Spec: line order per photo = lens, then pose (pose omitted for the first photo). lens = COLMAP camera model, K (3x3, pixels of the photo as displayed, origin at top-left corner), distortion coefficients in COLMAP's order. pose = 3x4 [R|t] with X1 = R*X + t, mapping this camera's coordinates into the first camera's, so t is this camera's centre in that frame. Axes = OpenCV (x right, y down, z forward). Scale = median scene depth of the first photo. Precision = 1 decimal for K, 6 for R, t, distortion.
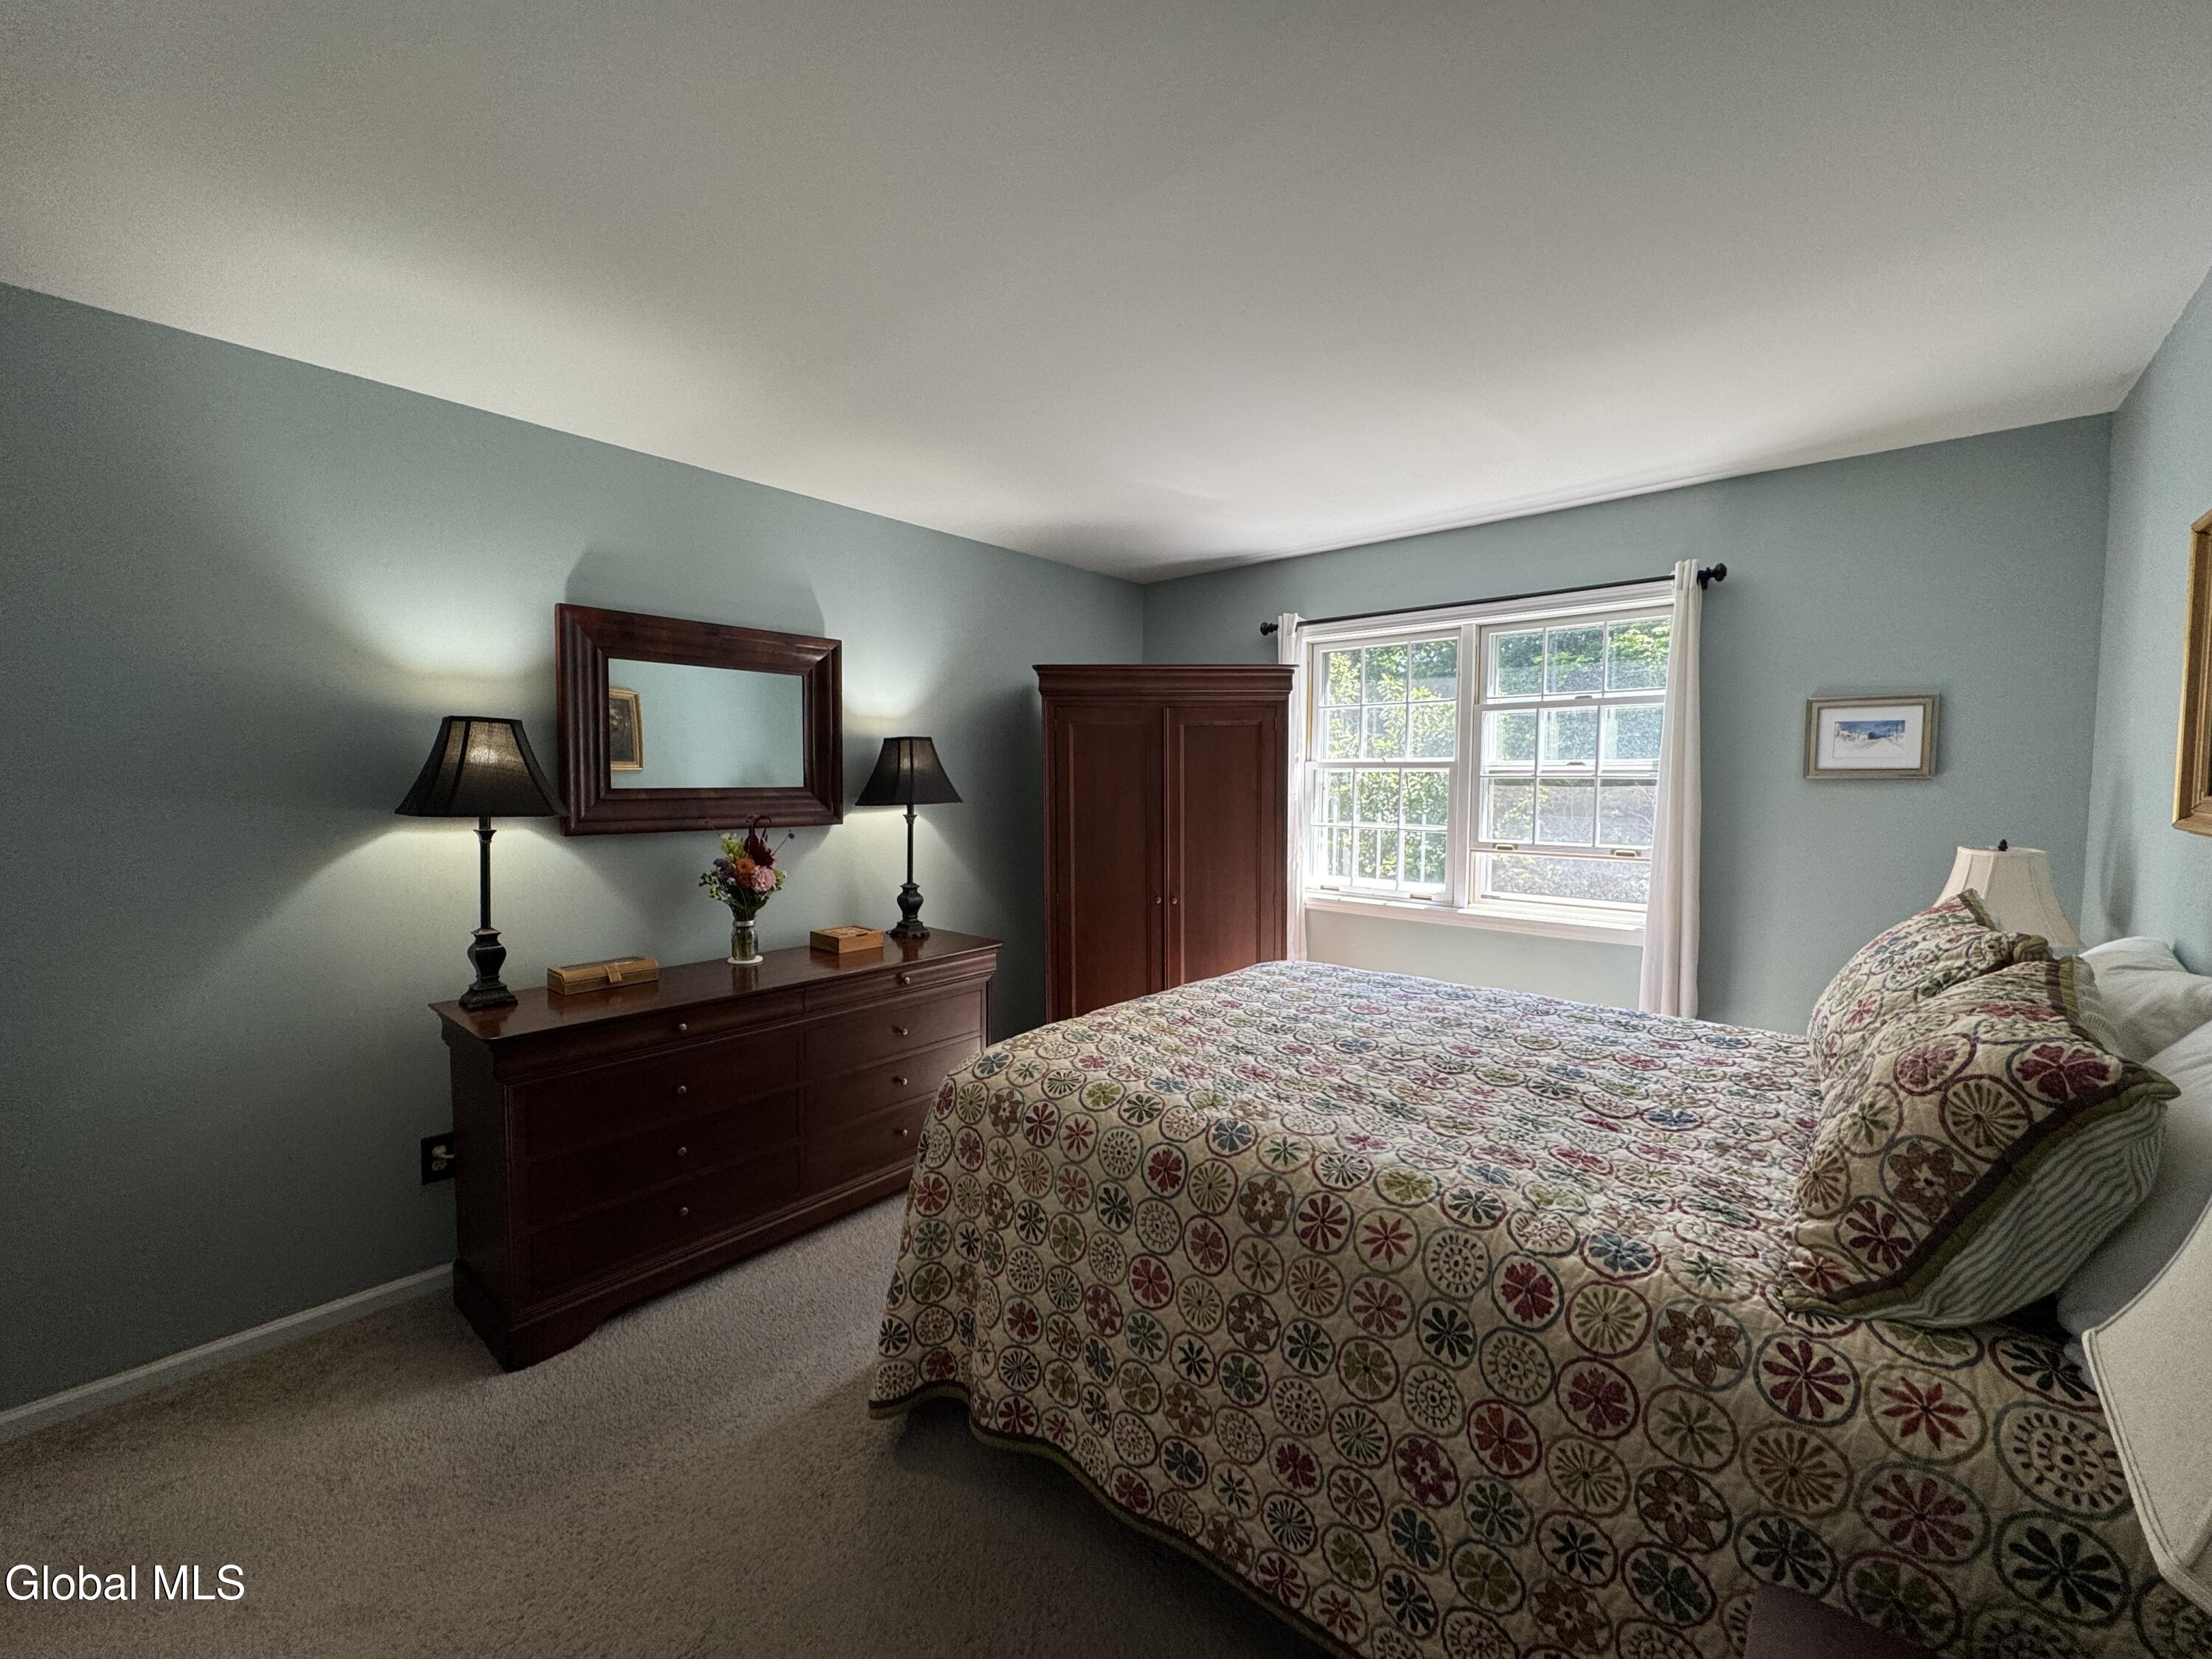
lens RADIAL K [[890.1, 0, 1102.6], [0, 890.1, 827.8], [0, 0, 1]] dist [-0.001194, -0.000367]
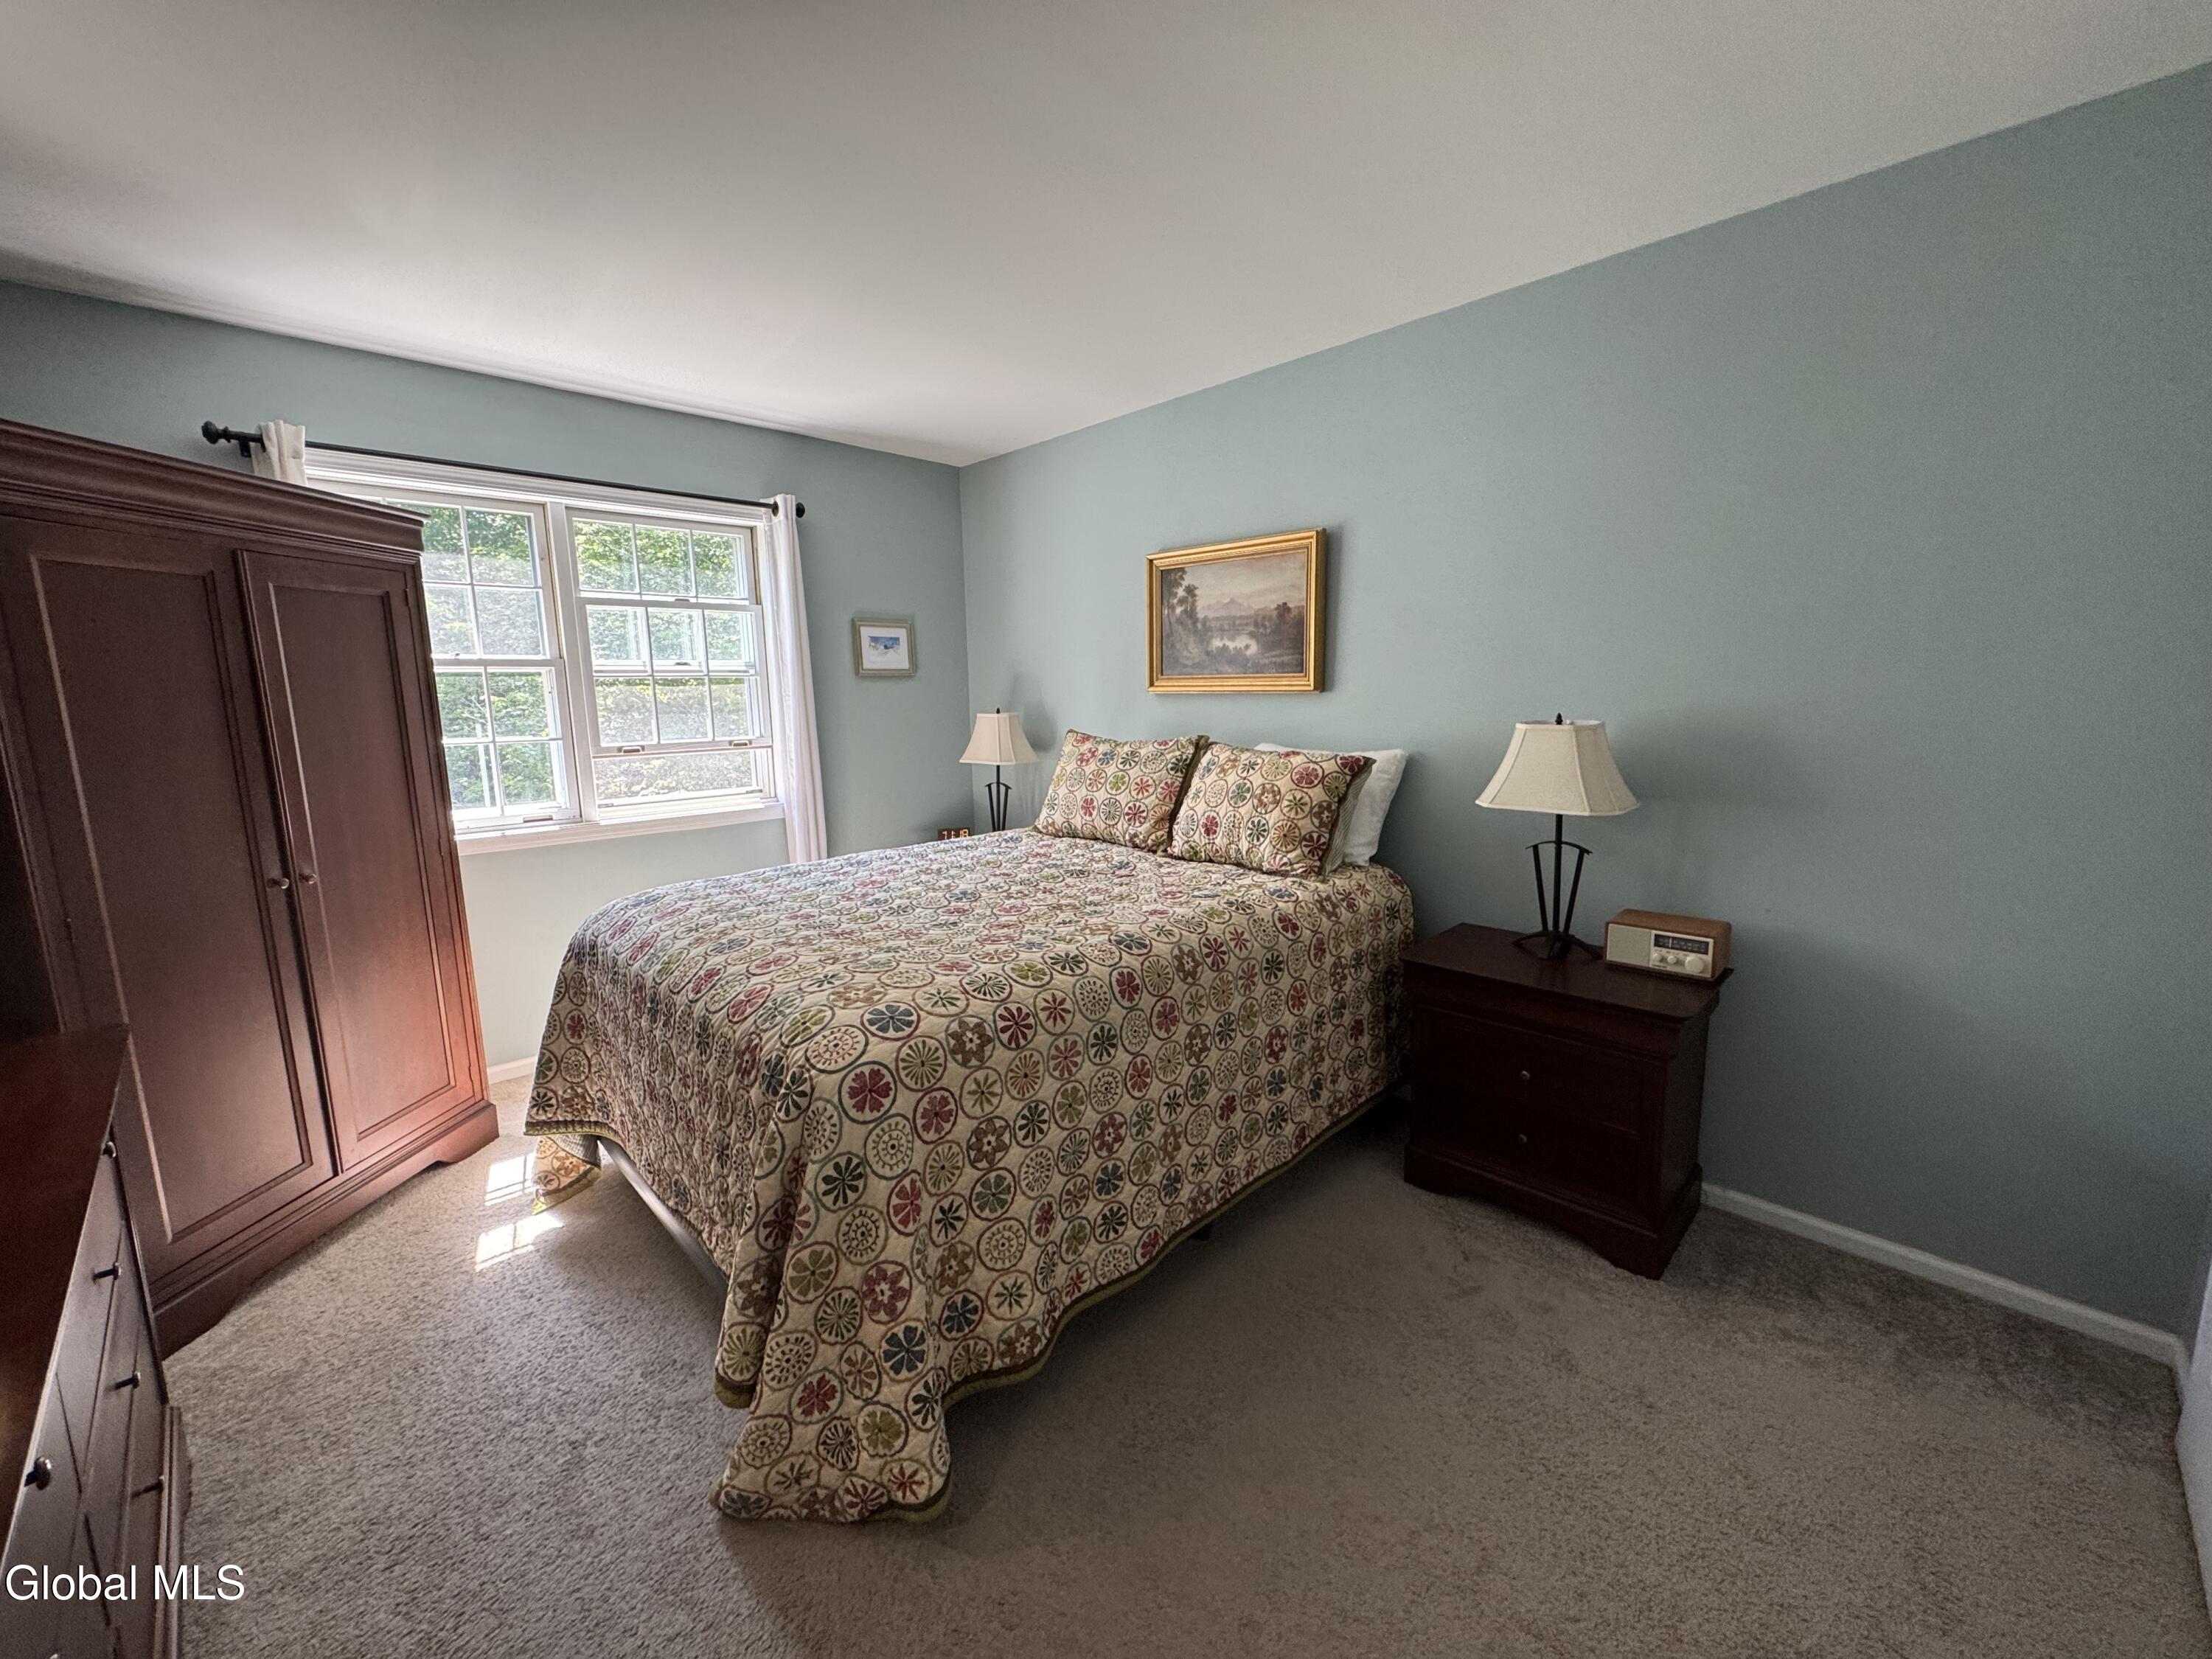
lens RADIAL K [[890.1, 0, 1102.6], [0, 890.1, 827.8], [0, 0, 1]] dist [-0.001194, -0.000367]
pose [[0.069152, -0.159580, 0.984760, -0.817305], [0.074065, 0.985220, 0.154453, -0.010513], [-0.994853, 0.062255, 0.079949, 0.700102]]
